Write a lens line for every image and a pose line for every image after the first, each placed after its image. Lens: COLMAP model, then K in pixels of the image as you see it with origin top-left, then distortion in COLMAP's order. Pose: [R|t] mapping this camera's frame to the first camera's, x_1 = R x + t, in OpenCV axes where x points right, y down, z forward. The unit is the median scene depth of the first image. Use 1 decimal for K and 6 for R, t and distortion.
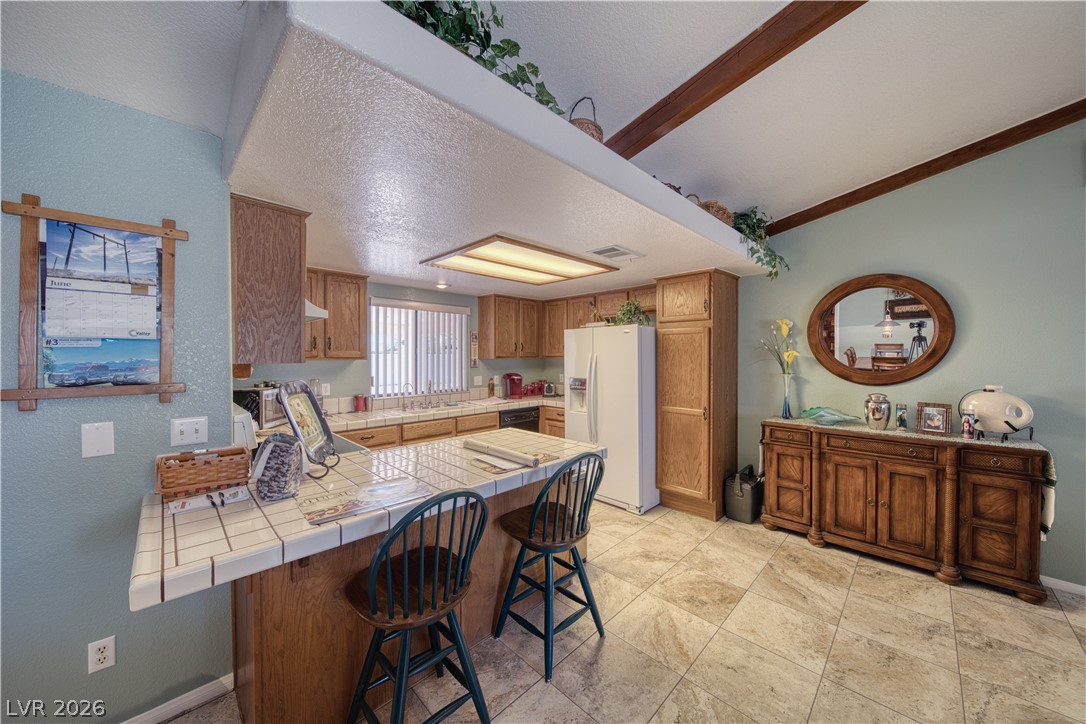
lens RADIAL K [[380.1, 0, 543.3], [0, 380.1, 358.8], [0, 0, 1]] dist [0.000967, -0.002234]
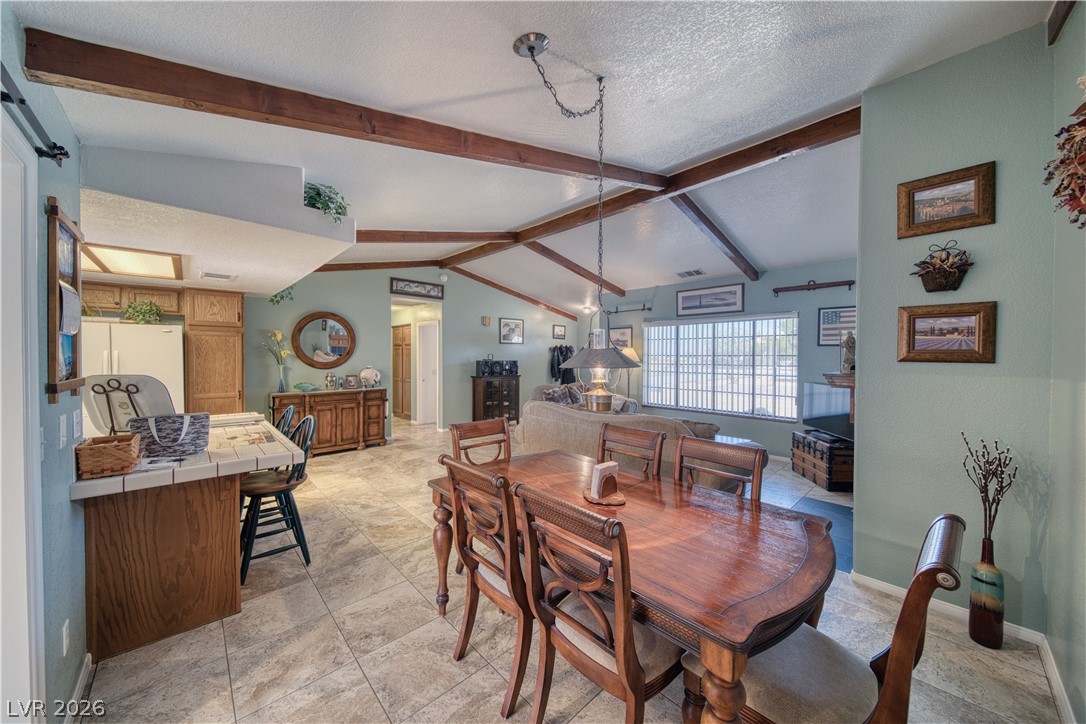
lens RADIAL K [[380.1, 0, 543.3], [0, 380.1, 358.8], [0, 0, 1]] dist [0.000967, -0.002234]
pose [[0.031728, -0.009760, 0.999449, -0.936789], [0.004246, 0.999945, 0.009630, 0.004375], [-0.999488, 0.003939, 0.031767, -0.154469]]
